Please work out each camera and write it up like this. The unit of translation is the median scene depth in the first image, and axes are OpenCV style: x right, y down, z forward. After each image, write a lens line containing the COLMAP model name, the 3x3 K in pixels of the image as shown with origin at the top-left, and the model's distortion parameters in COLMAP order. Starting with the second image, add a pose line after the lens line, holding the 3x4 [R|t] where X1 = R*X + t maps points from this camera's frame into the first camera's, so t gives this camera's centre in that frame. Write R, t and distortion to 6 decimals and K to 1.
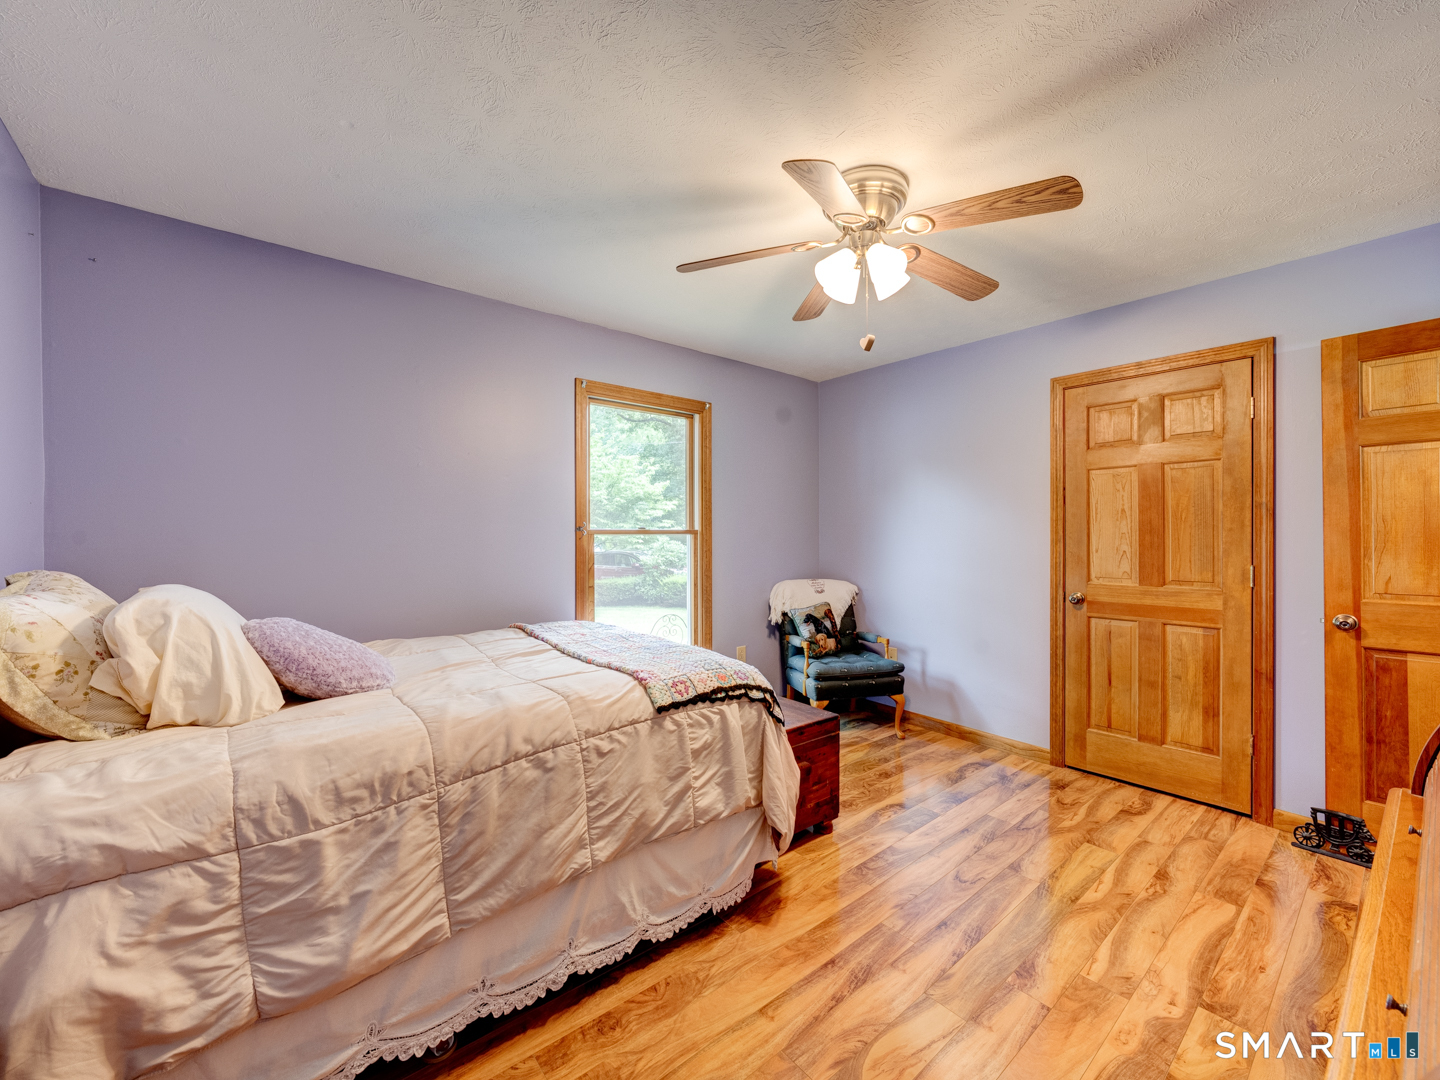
lens RADIAL K [[591.6, 0, 720.3], [0, 591.6, 532.5], [0, 0, 1]] dist [-0.010501, 0.000417]
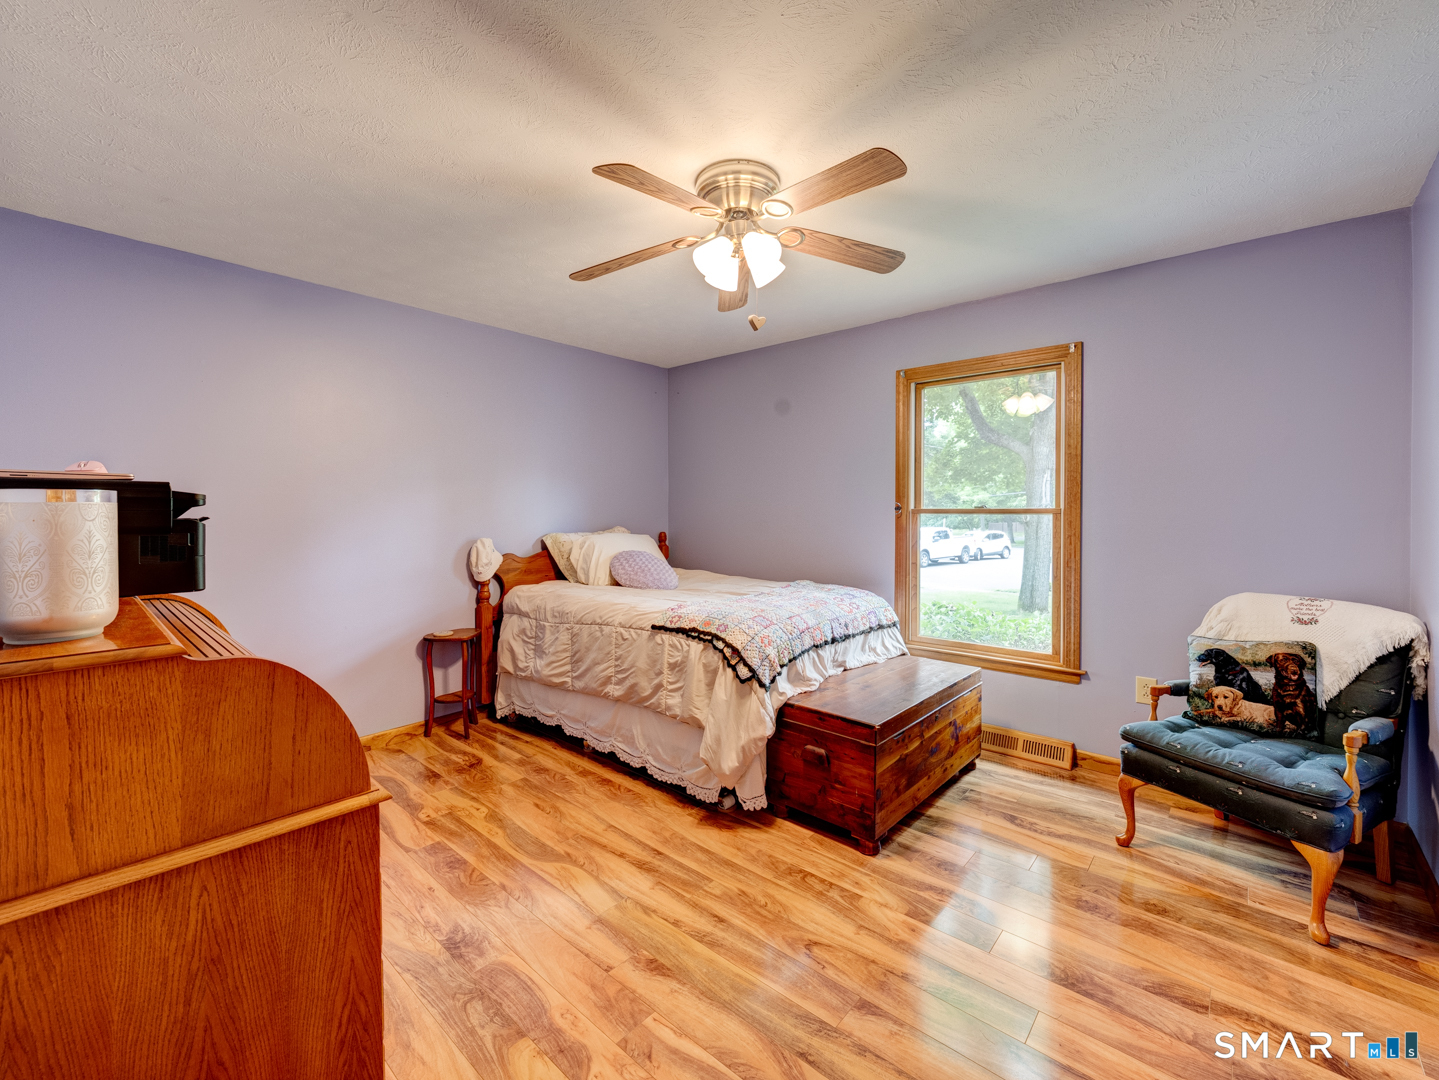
lens RADIAL K [[591.2, 0, 718.3], [0, 591.2, 509.2], [0, 0, 1]] dist [-0.010501, 0.000417]
pose [[0.161515, -0.001877, -0.986868, 1.454594], [0.000337, 0.999998, -0.001846, -0.004927], [0.986870, -0.000034, 0.161515, 0.918554]]
